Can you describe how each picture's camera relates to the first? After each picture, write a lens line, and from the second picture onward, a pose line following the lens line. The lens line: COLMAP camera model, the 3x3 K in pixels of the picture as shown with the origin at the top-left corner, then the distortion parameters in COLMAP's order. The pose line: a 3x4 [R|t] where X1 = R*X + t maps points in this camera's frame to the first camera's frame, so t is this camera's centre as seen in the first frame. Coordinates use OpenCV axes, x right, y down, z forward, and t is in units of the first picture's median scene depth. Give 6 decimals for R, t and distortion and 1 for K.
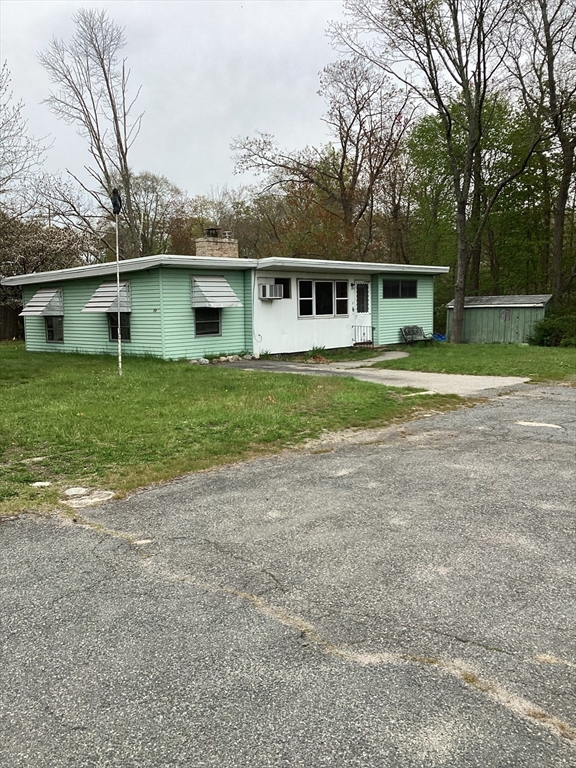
lens RADIAL K [[689.6, 0, 279.0], [0, 689.6, 380.2], [0, 0, 1]] dist [0.100579, -0.191448]
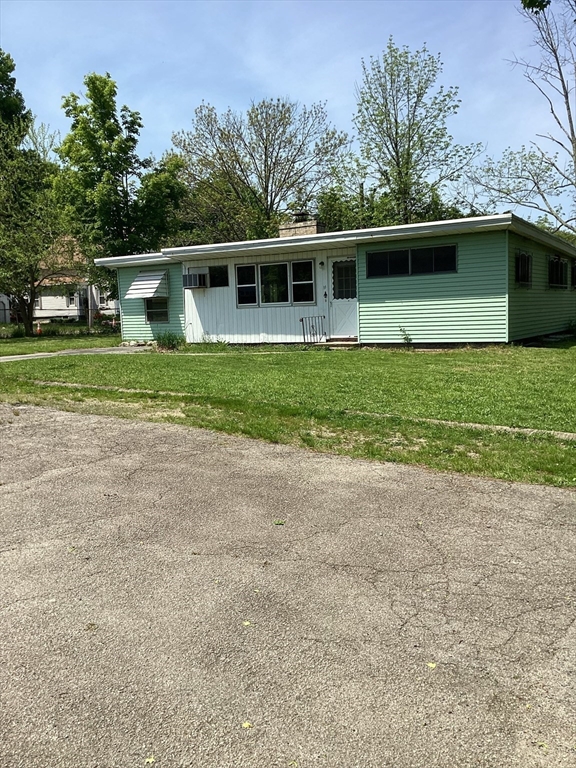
lens RADIAL K [[681.4, 0, 288.0], [0, 681.4, 384.0], [0, 0, 1]] dist [0.102678, -0.192722]
pose [[0.197215, 0.135660, -0.970929, 0.917439], [-0.060756, 0.990167, 0.126007, -0.102723], [0.978476, 0.034139, 0.203518, 0.846131]]
